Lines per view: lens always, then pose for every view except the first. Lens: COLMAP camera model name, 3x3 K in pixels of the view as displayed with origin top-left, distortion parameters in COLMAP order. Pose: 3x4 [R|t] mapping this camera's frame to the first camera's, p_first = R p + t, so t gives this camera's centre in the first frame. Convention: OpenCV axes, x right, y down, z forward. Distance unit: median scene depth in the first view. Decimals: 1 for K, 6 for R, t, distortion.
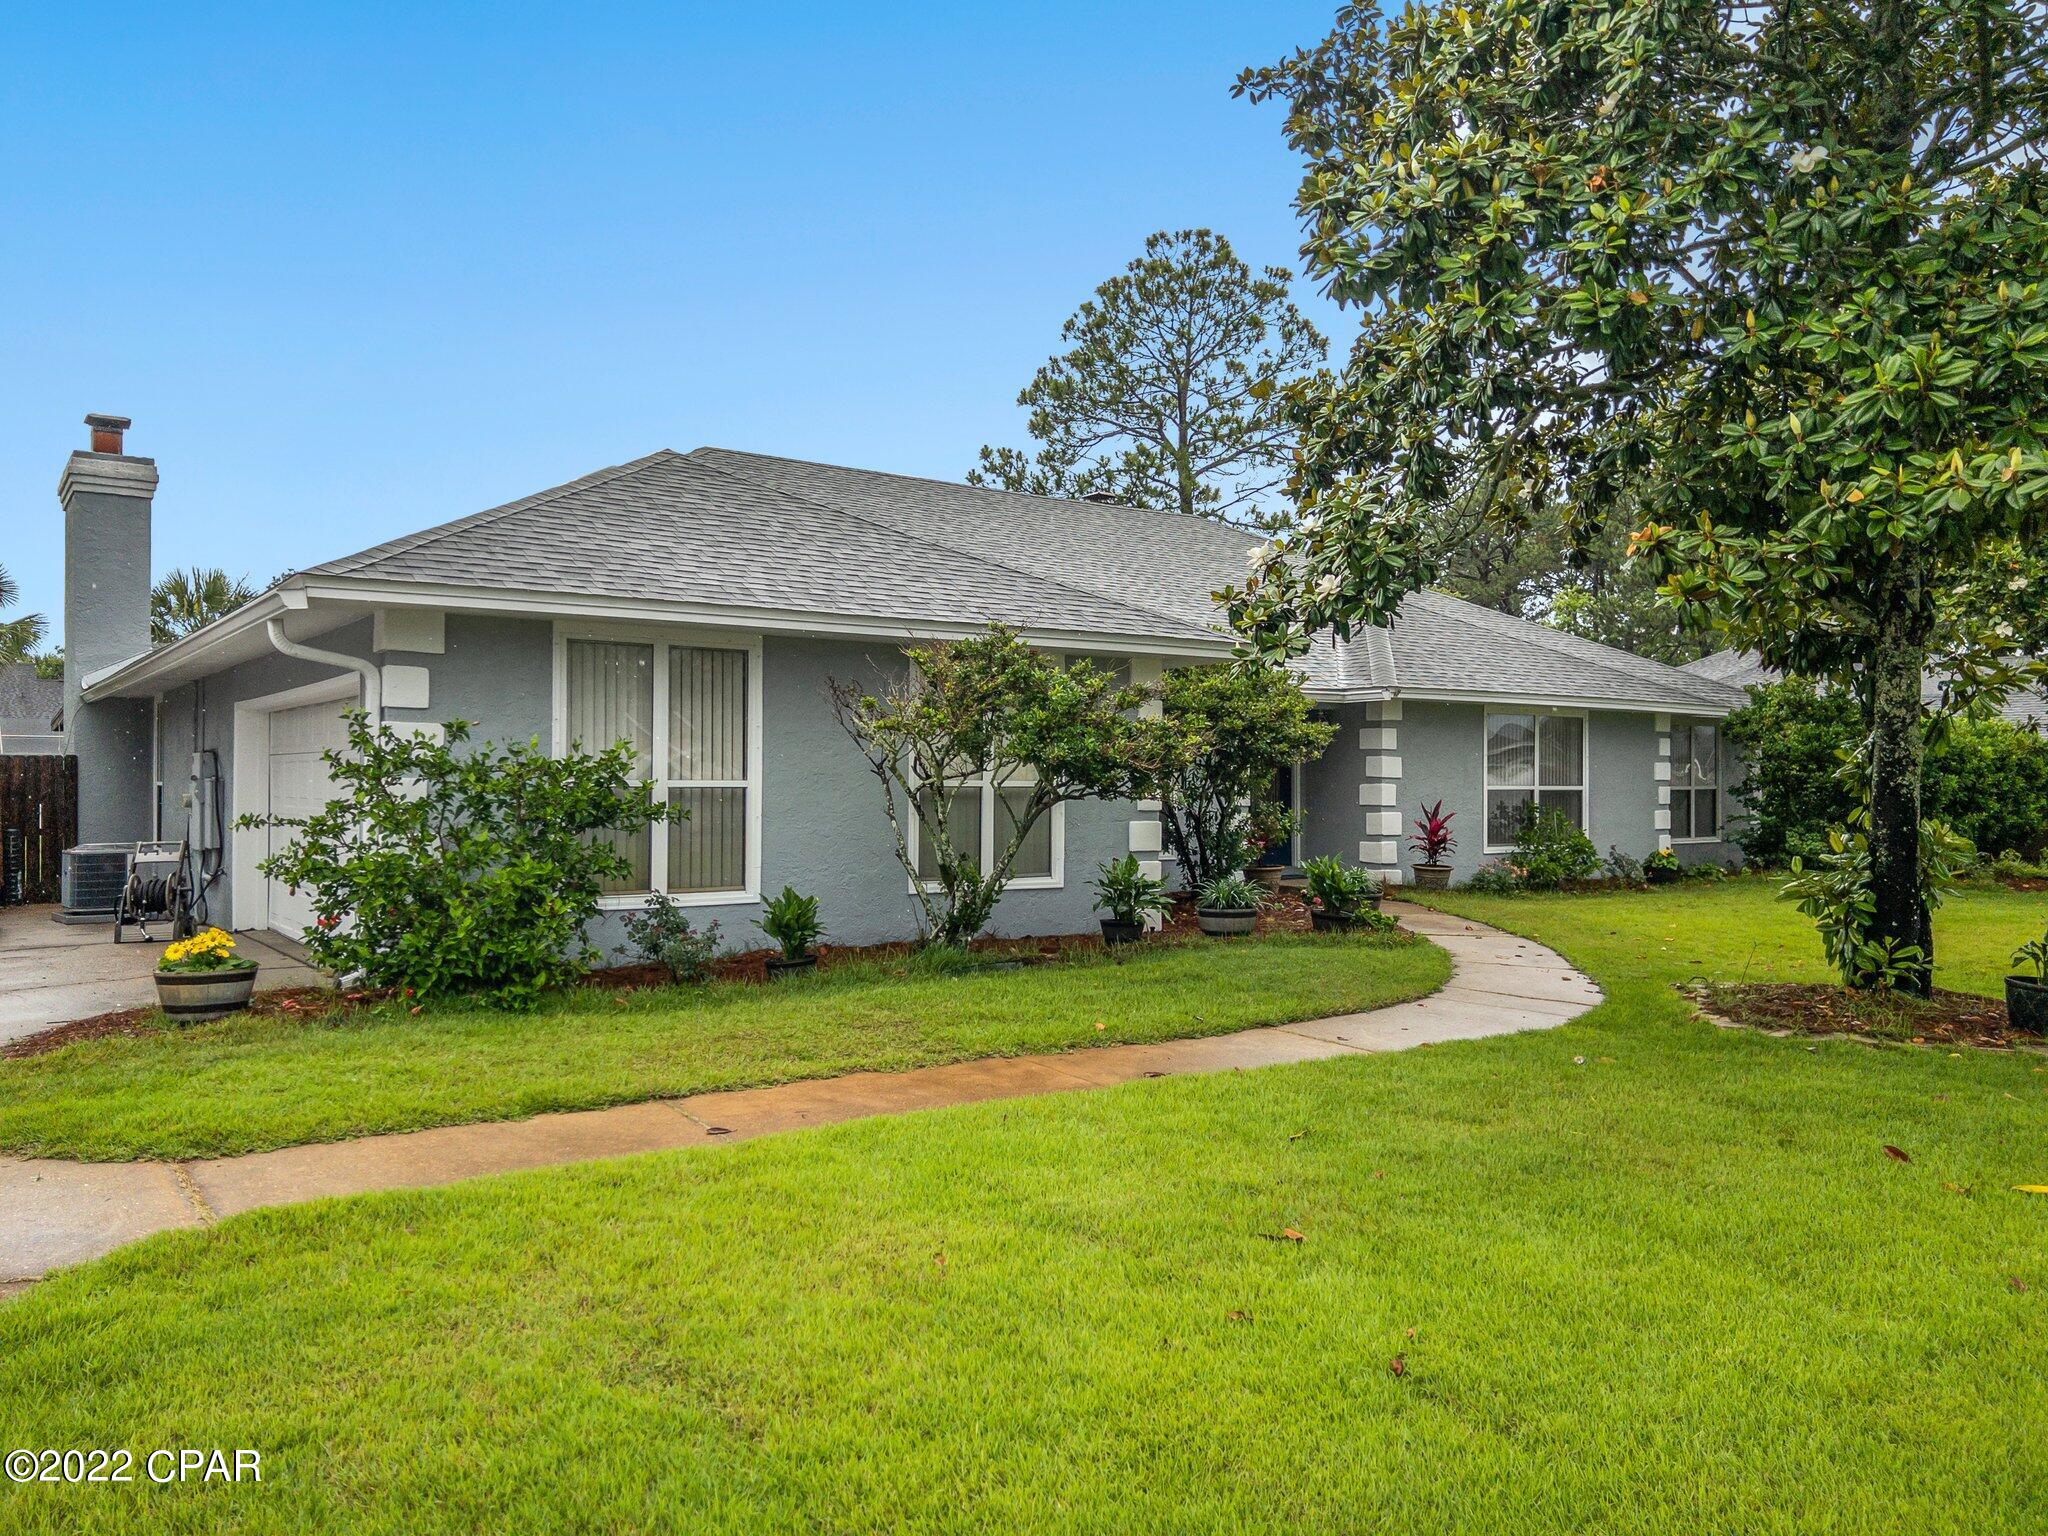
lens RADIAL K [[1624.8, 0, 1028.0], [0, 1624.8, 776.9], [0, 0, 1]] dist [0.074847, -0.069756]
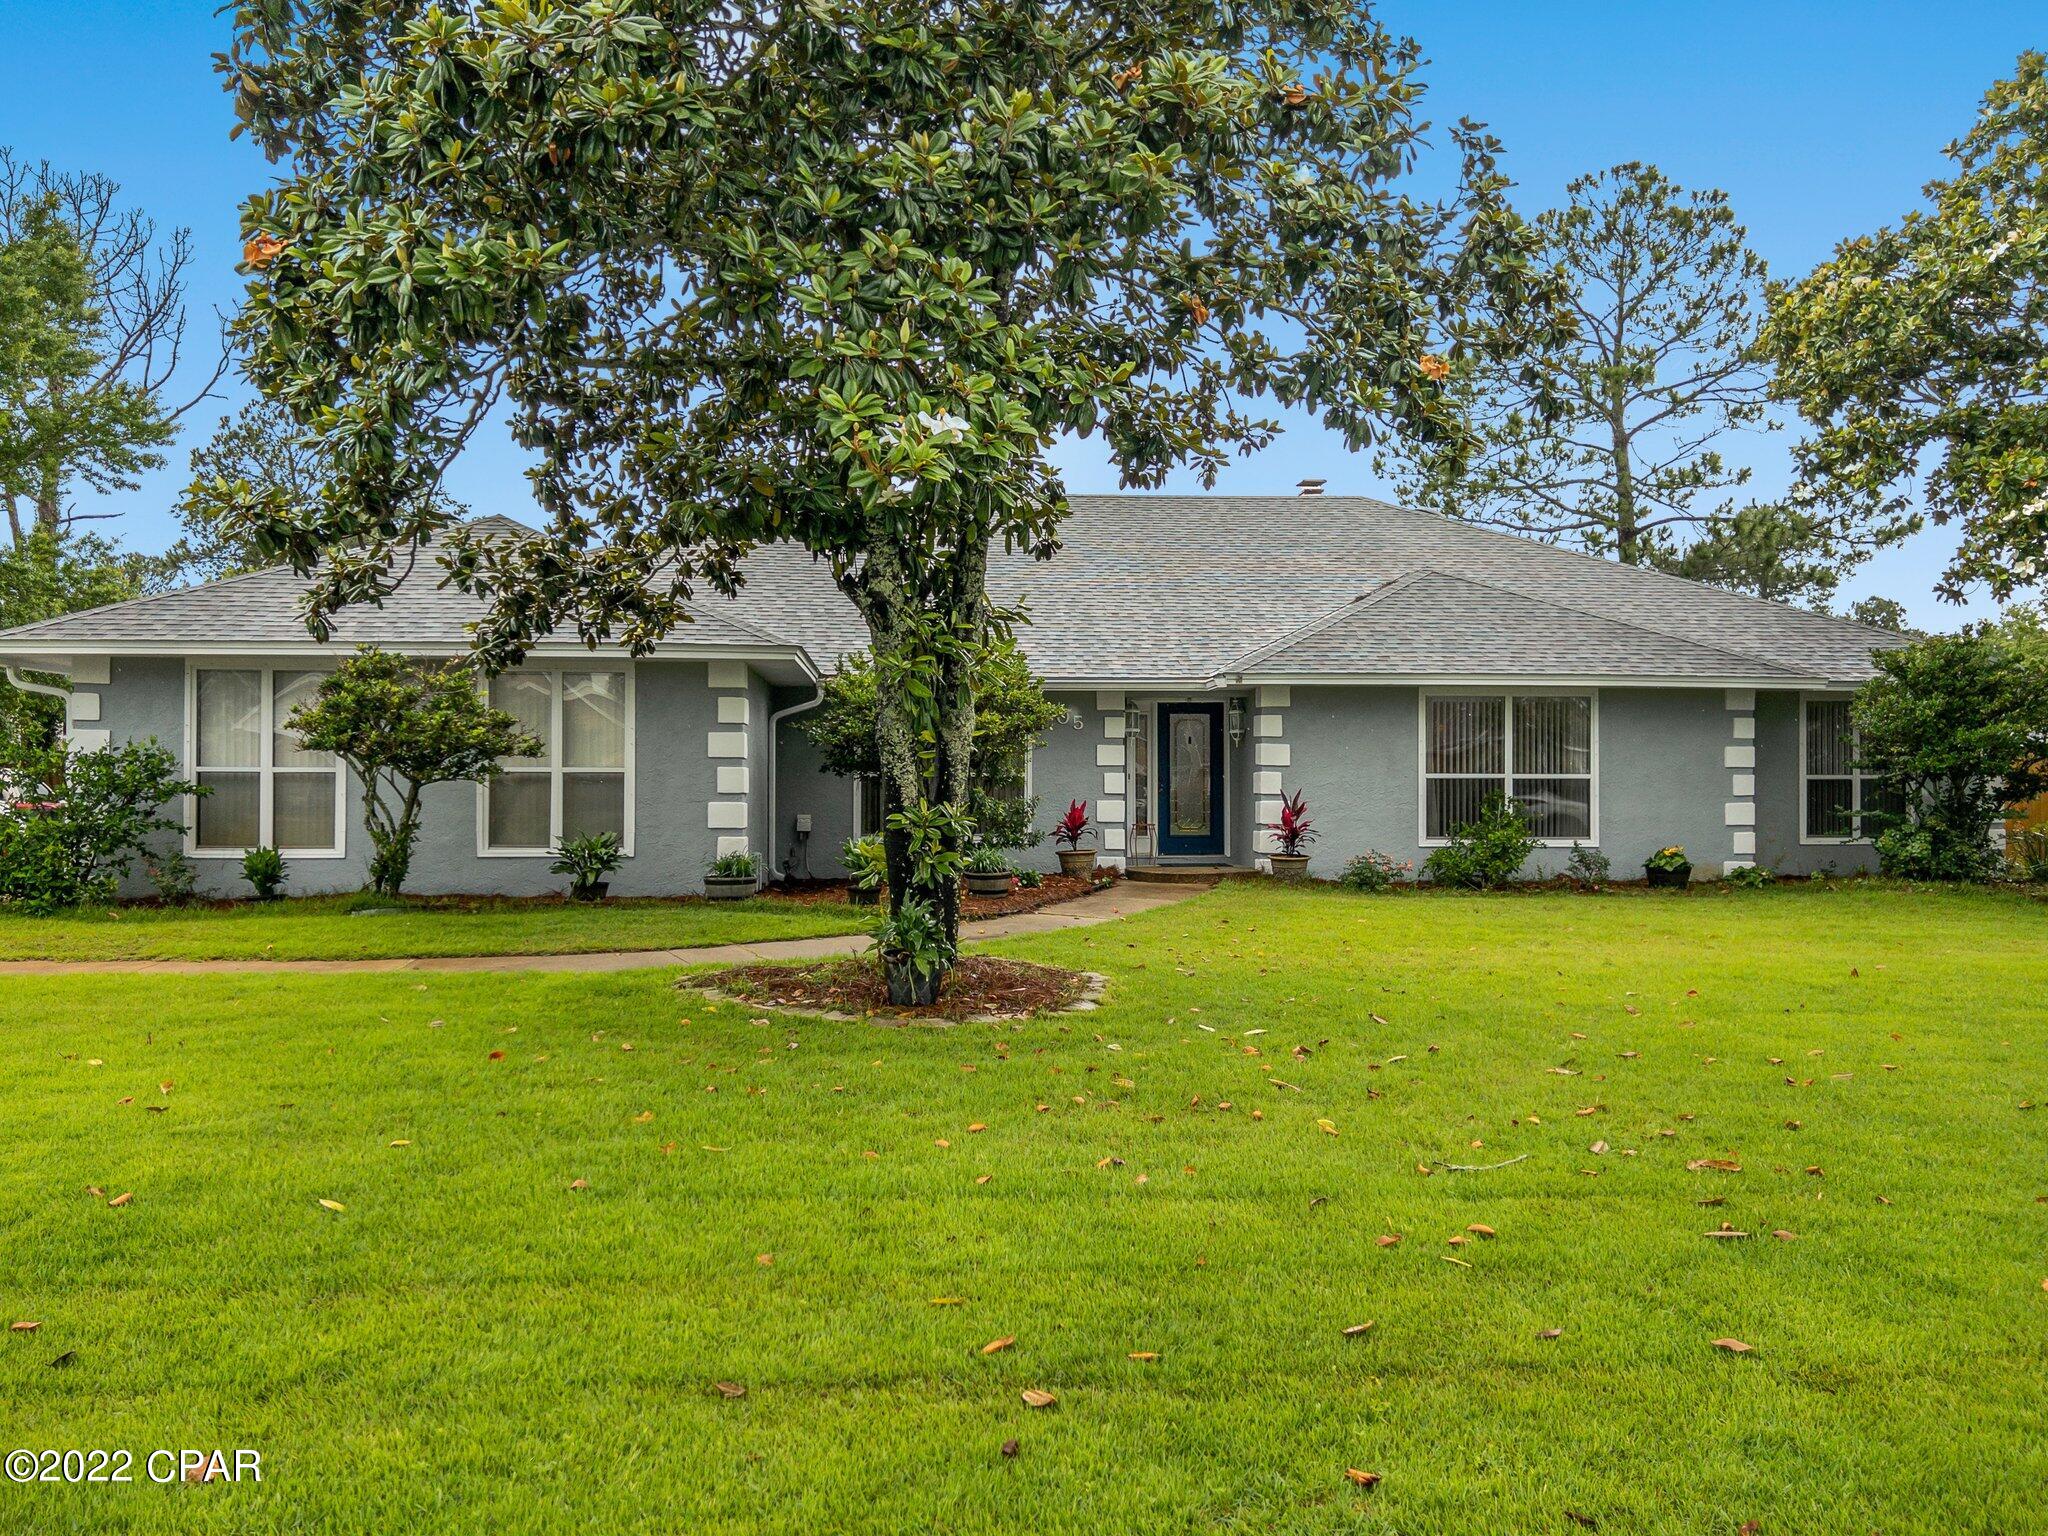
lens RADIAL K [[1624.8, 0, 1028.0], [0, 1624.8, 776.9], [0, 0, 1]] dist [0.074847, -0.069756]
pose [[0.838235, 0.000708, -0.545308, 0.627501], [0.002184, 0.999987, 0.004656, 0.002530], [0.545304, -0.005094, 0.838223, 0.097422]]
